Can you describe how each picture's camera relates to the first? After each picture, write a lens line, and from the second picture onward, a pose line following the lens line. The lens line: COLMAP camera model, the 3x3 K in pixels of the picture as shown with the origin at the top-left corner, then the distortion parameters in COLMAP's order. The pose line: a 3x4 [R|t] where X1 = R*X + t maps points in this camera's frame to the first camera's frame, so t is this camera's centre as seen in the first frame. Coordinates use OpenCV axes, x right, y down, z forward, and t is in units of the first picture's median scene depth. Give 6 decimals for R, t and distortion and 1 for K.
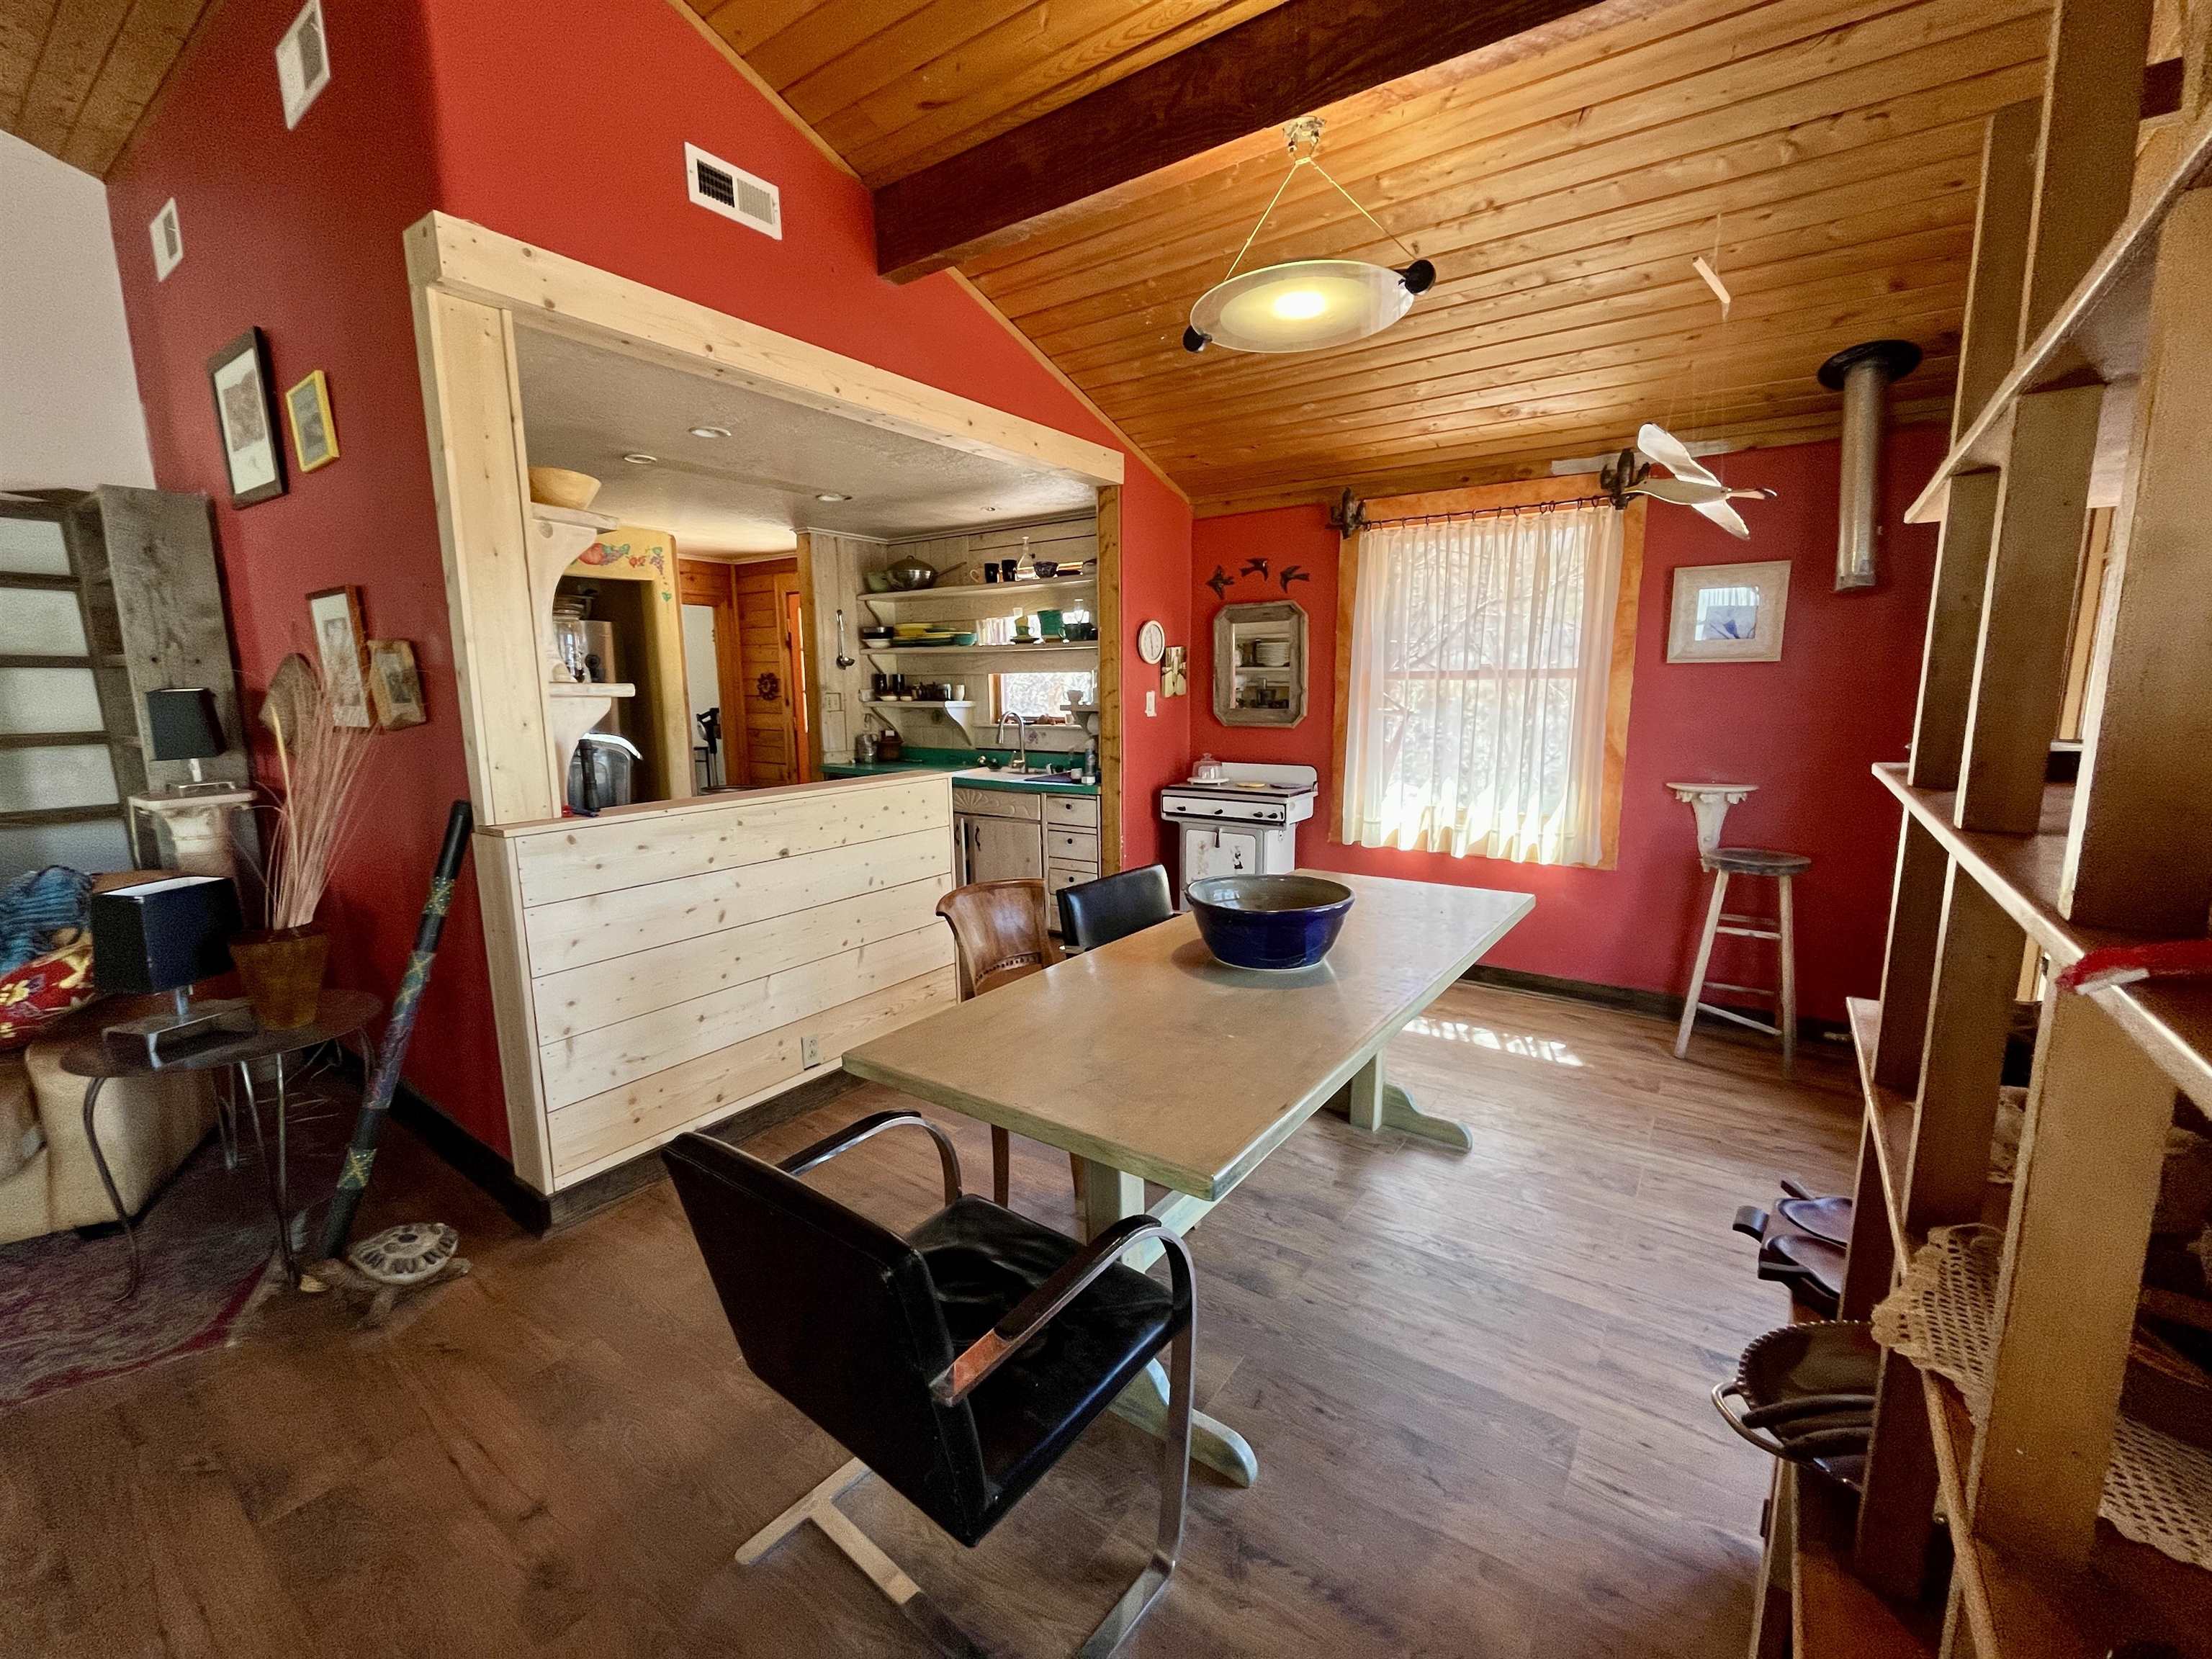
lens RADIAL K [[902.6, 0, 1106.0], [0, 902.6, 829.5], [0, 0, 1]] dist [-0.004423, 0.000524]
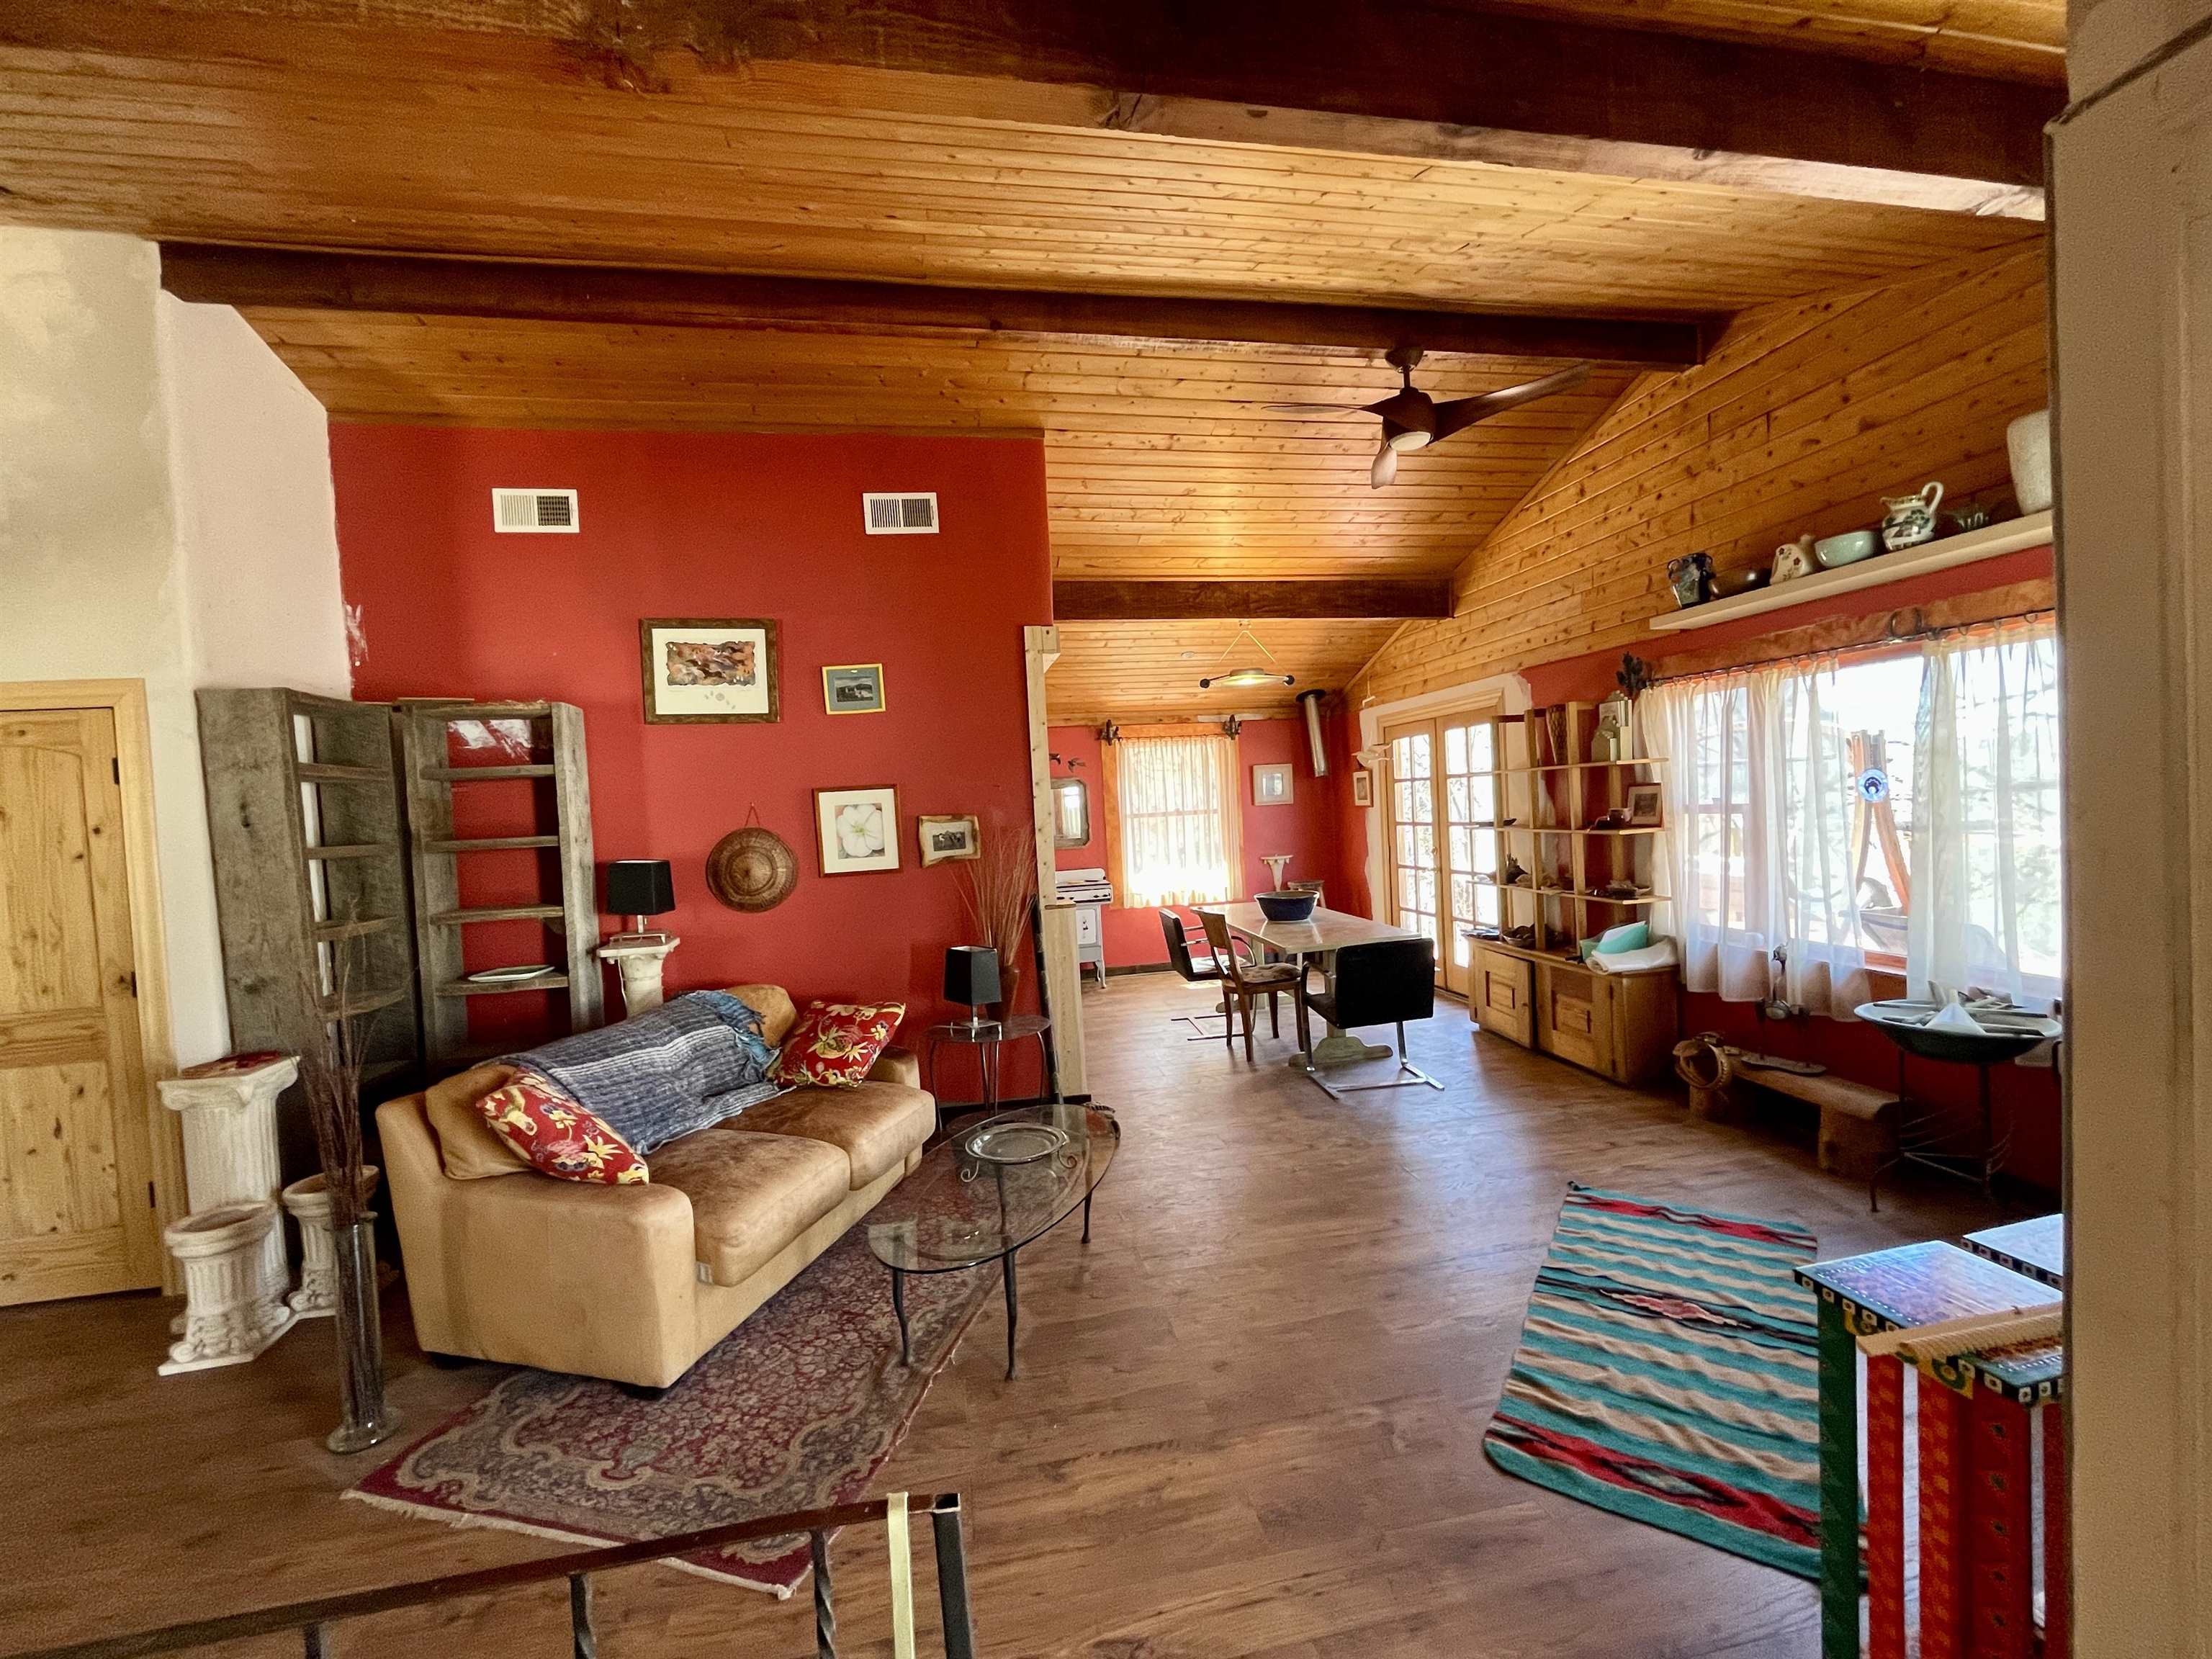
lens RADIAL K [[902.6, 0, 1106.0], [0, 902.6, 829.5], [0, 0, 1]] dist [-0.004423, 0.000524]
pose [[0.695009, -0.049072, 0.717325, -1.041660], [0.160081, 0.983188, -0.087841, 0.012781], [-0.700954, 0.175880, 0.691180, -0.249636]]
